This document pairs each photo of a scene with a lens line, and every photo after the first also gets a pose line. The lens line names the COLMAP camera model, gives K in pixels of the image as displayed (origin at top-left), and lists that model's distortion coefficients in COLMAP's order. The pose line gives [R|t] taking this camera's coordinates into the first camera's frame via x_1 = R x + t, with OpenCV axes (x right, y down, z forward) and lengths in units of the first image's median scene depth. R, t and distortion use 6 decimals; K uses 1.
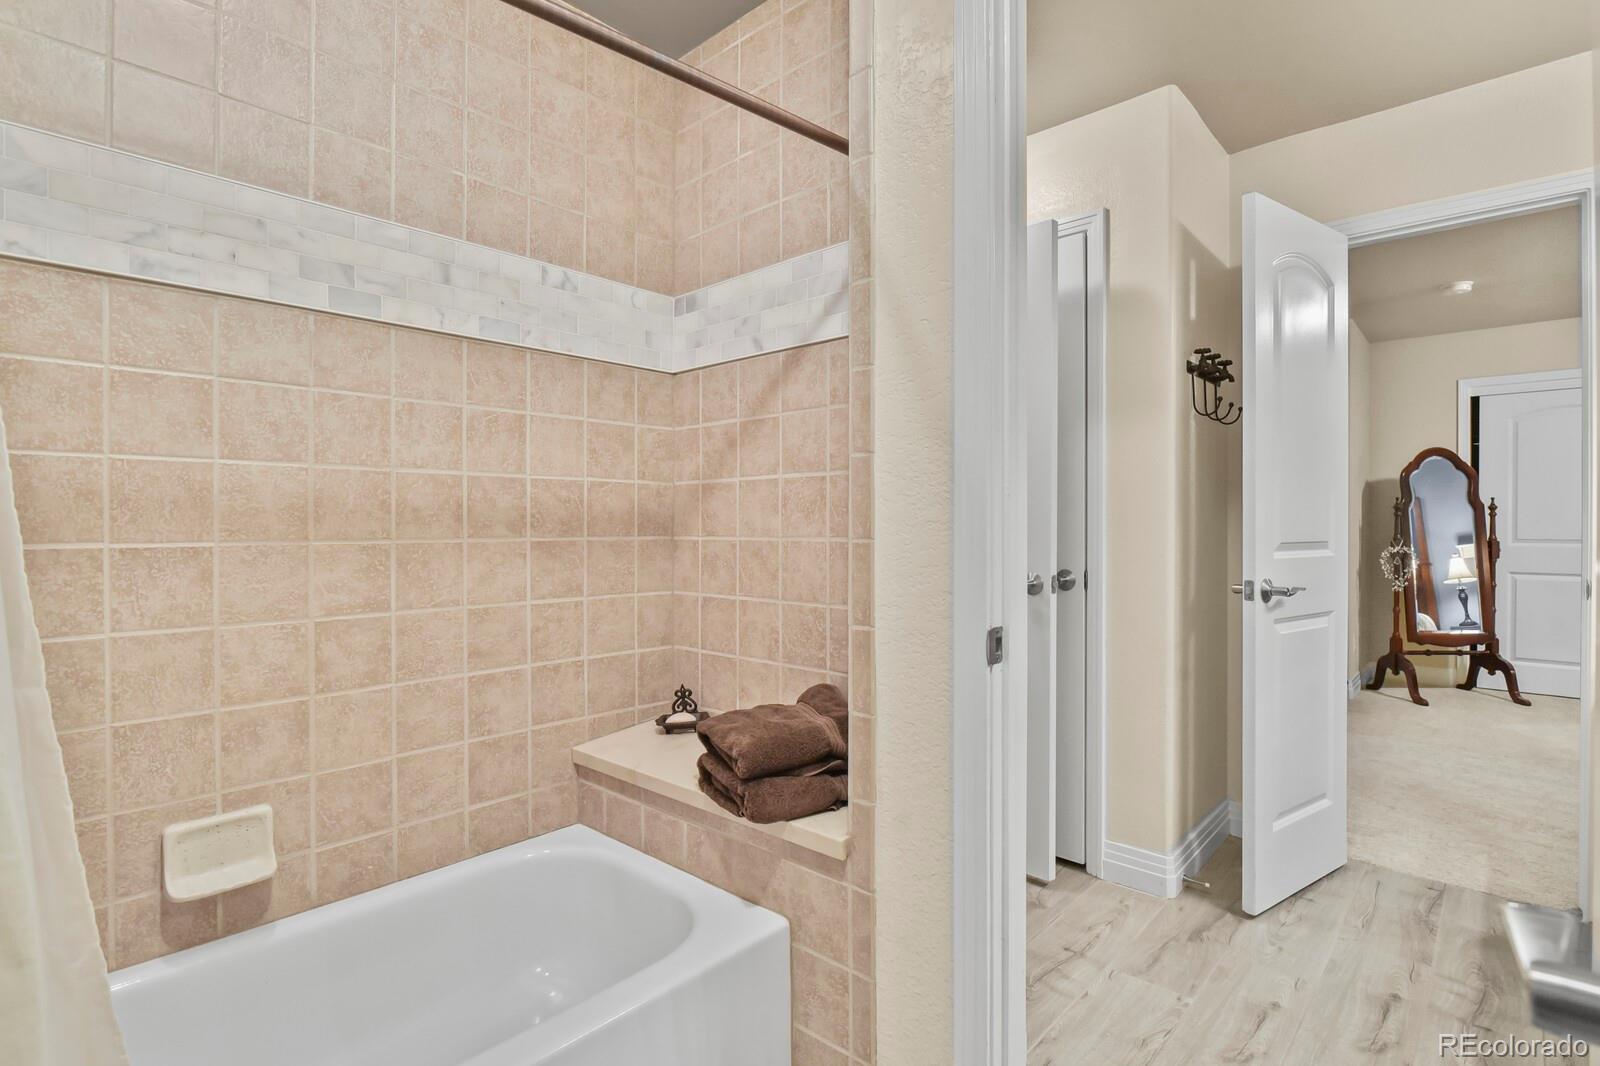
lens RADIAL K [[781.4, 0, 799.3], [0, 781.4, 531.4], [0, 0, 1]] dist [-0.005507, -0.001033]
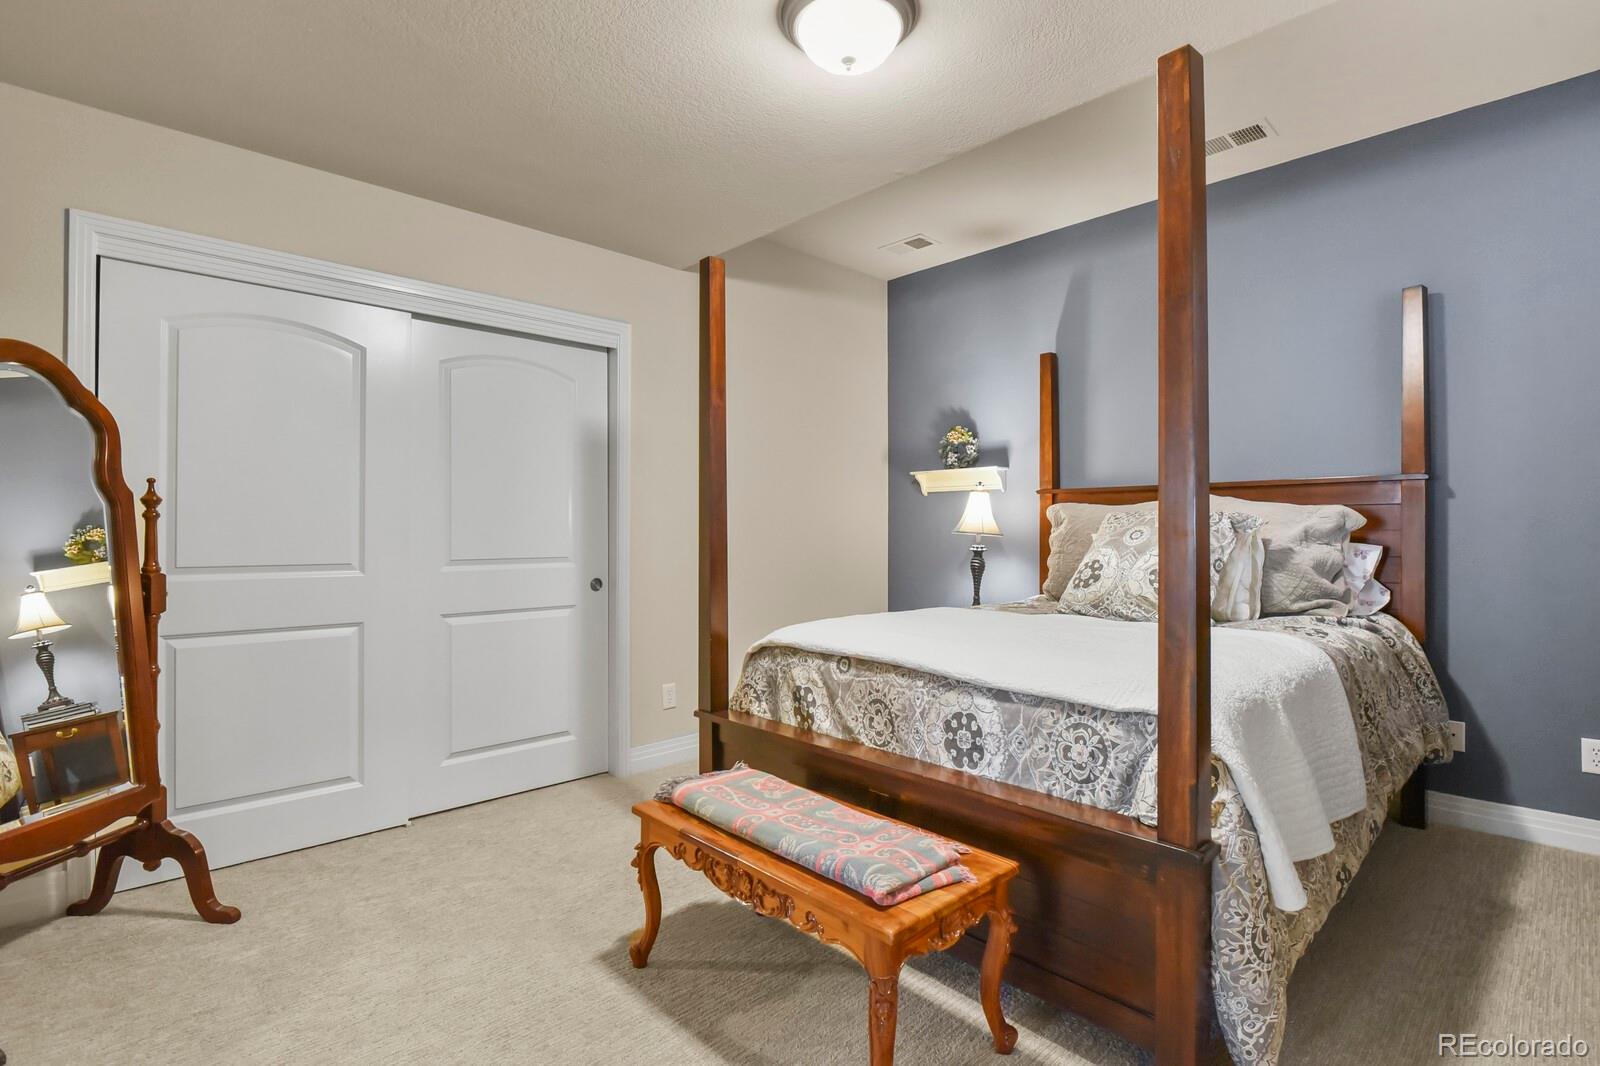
lens RADIAL K [[781.4, 0, 799.7], [0, 781.4, 534.3], [0, 0, 1]] dist [-0.005507, -0.001033]
pose [[0.069447, 0.004878, 0.997574, 0.461617], [0.007504, 0.999957, -0.005412, -0.005551], [-0.997557, 0.007862, 0.069408, 0.587030]]
